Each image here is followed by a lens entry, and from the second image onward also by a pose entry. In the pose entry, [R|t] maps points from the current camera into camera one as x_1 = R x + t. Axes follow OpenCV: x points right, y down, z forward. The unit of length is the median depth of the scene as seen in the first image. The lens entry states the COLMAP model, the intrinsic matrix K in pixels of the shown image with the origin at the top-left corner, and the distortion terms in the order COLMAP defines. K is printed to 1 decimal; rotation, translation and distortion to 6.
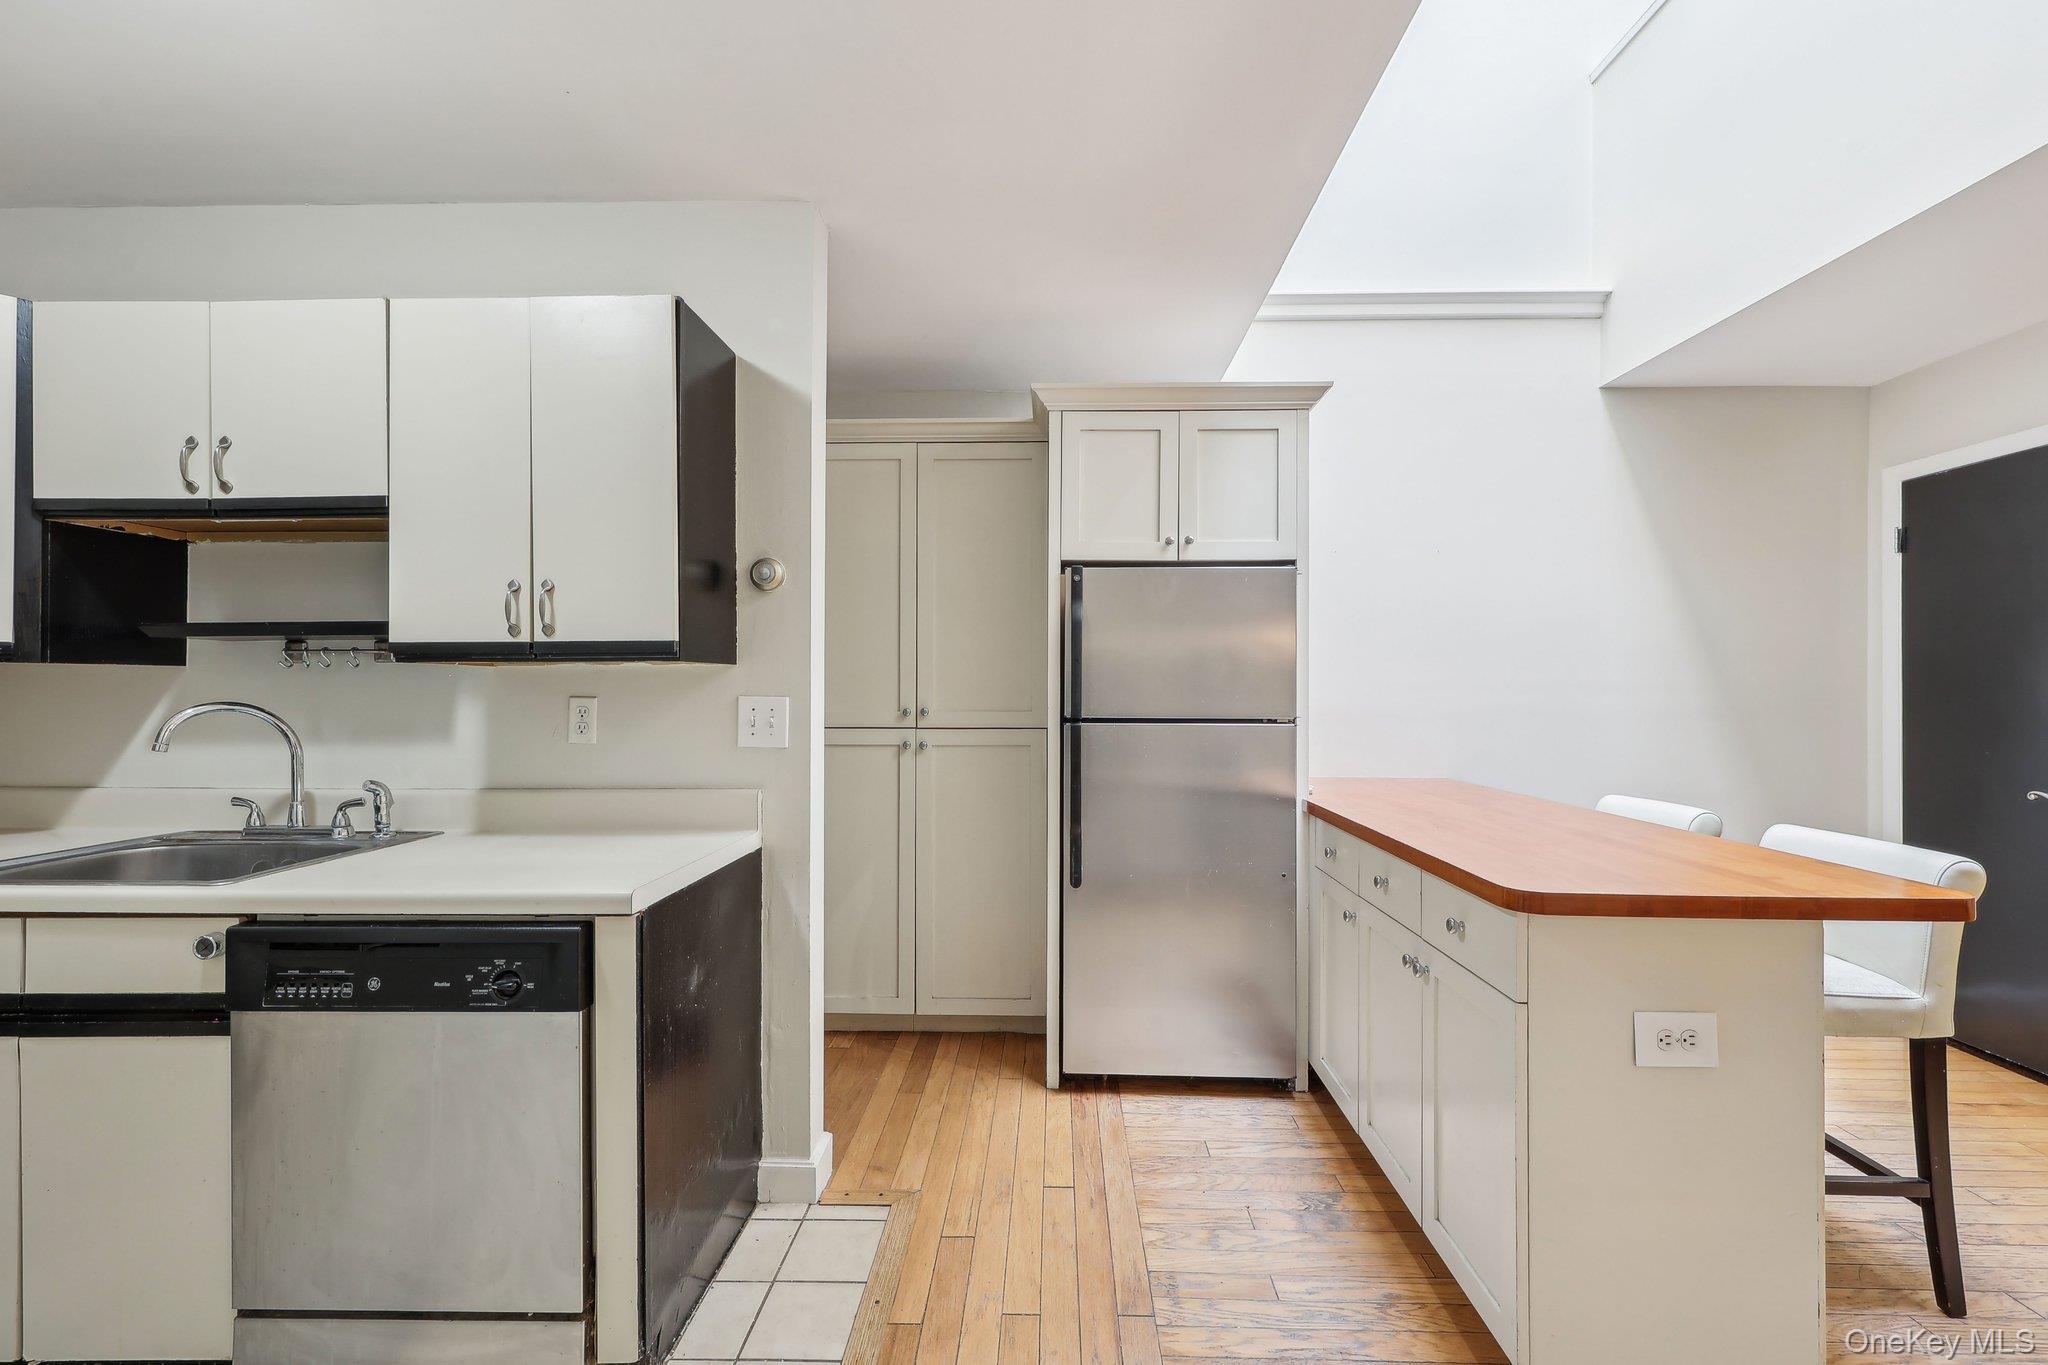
lens RADIAL K [[847.3, 0, 1031.7], [0, 847.3, 666.6], [0, 0, 1]] dist [0.000191, 0.000283]
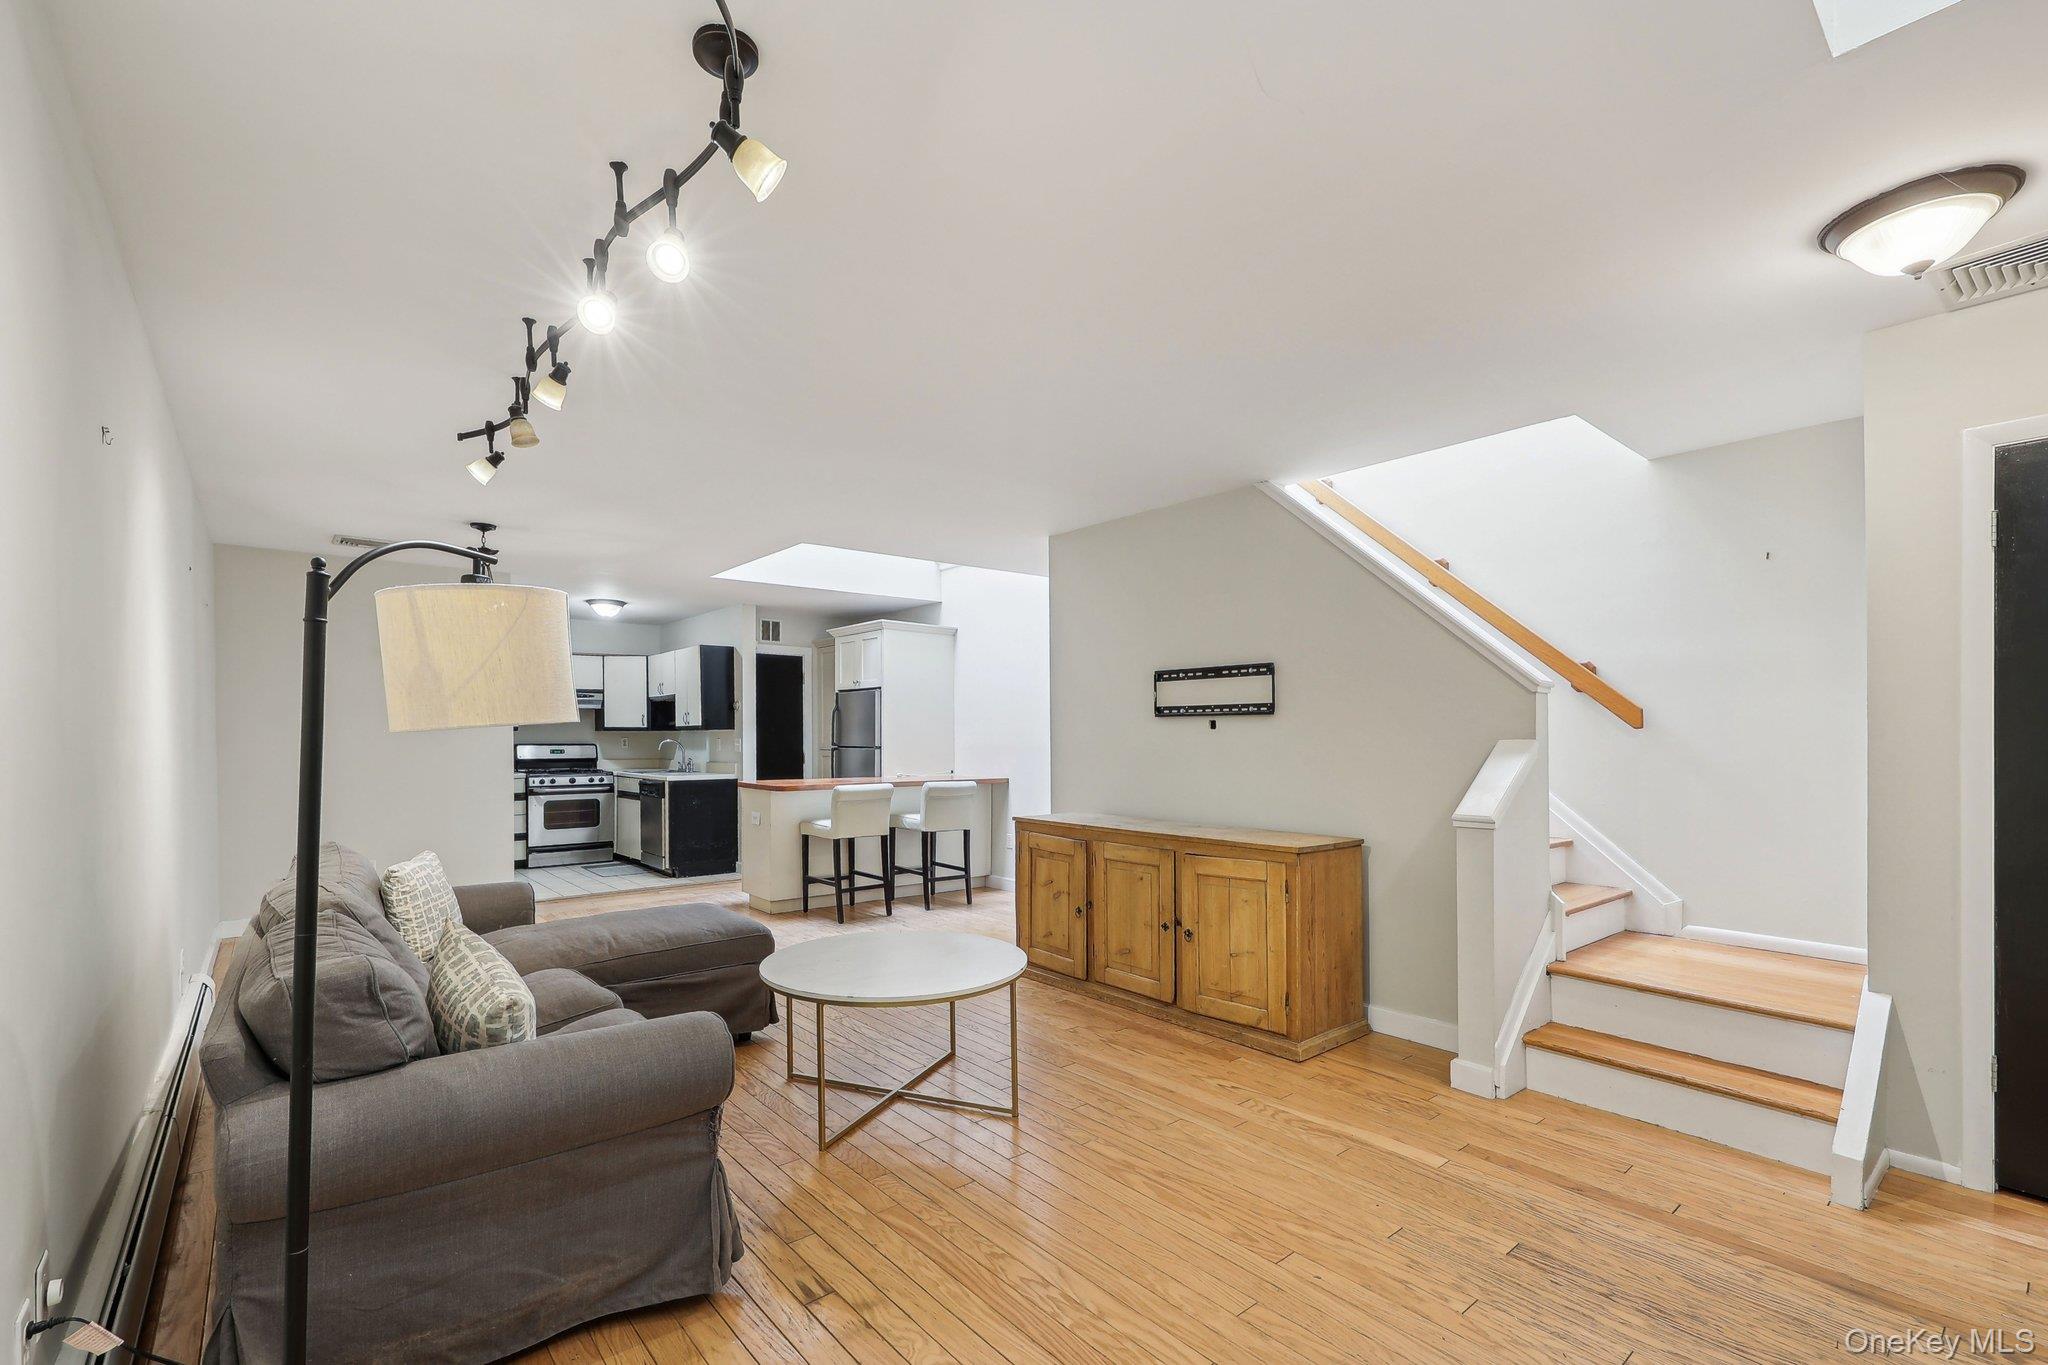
lens RADIAL K [[888.7, 0, 1009.3], [0, 888.7, 740.9], [0, 0, 1]] dist [-0.000245, 0.000050]
pose [[0.659790, 0.001464, -0.751449, 3.581397], [0.024395, 0.999429, 0.023366, -0.016547], [0.751054, -0.033749, 0.659378, -0.716646]]
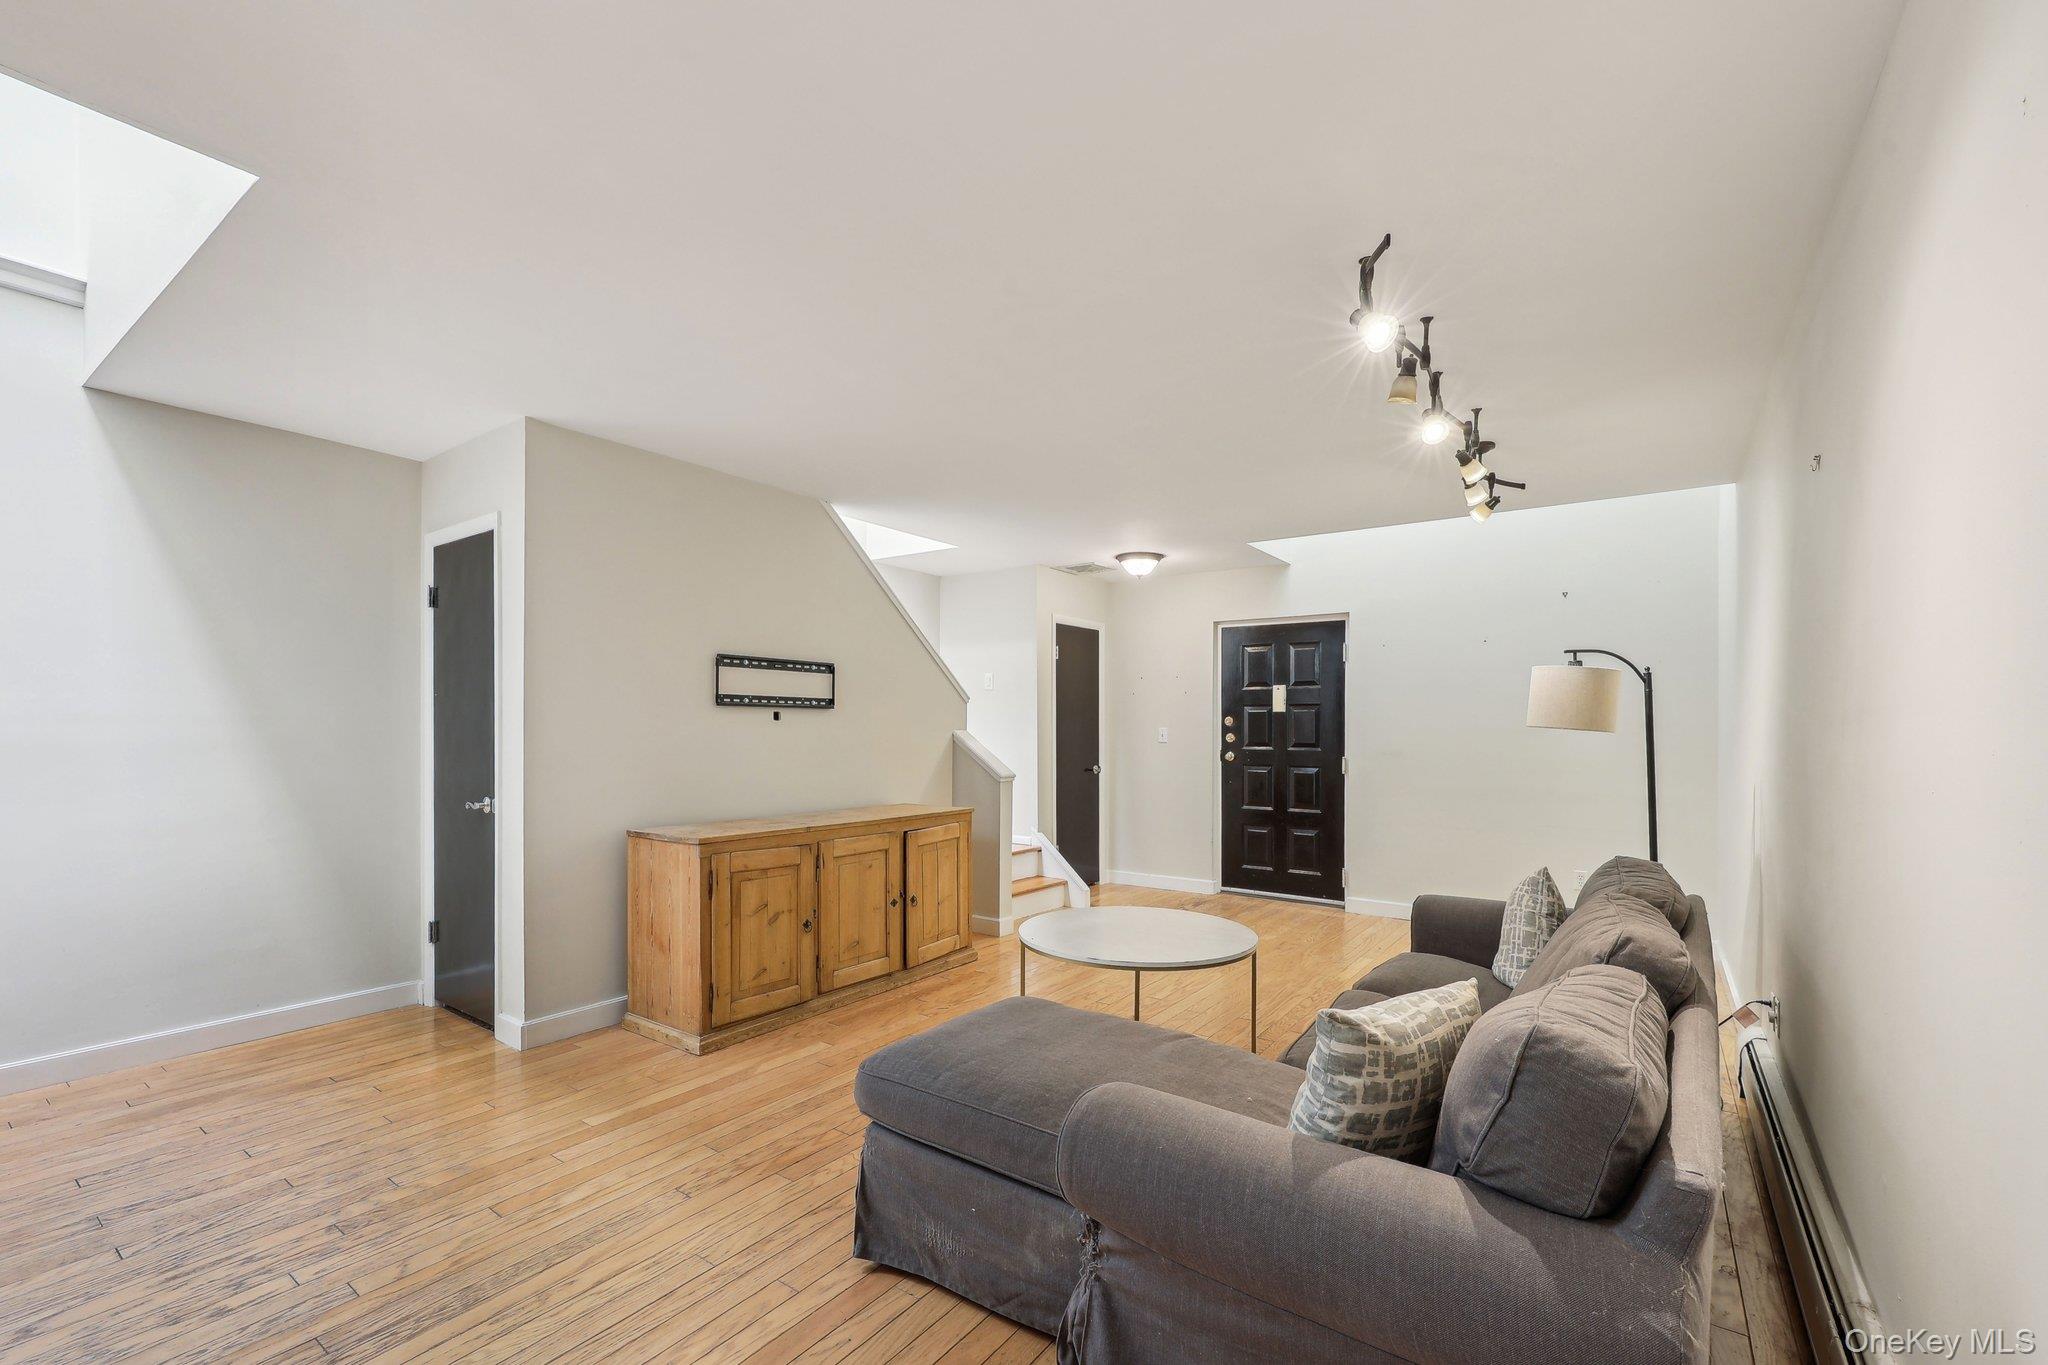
lens RADIAL K [[864.2, 0, 1030.9], [0, 864.2, 724.4], [0, 0, 1]] dist [0.017816, 0.000005]
pose [[0.562824, 0.005313, 0.826560, 0.757307], [-0.029176, 0.999484, 0.013442, -0.019867], [-0.826062, -0.031681, 0.562689, -0.614058]]
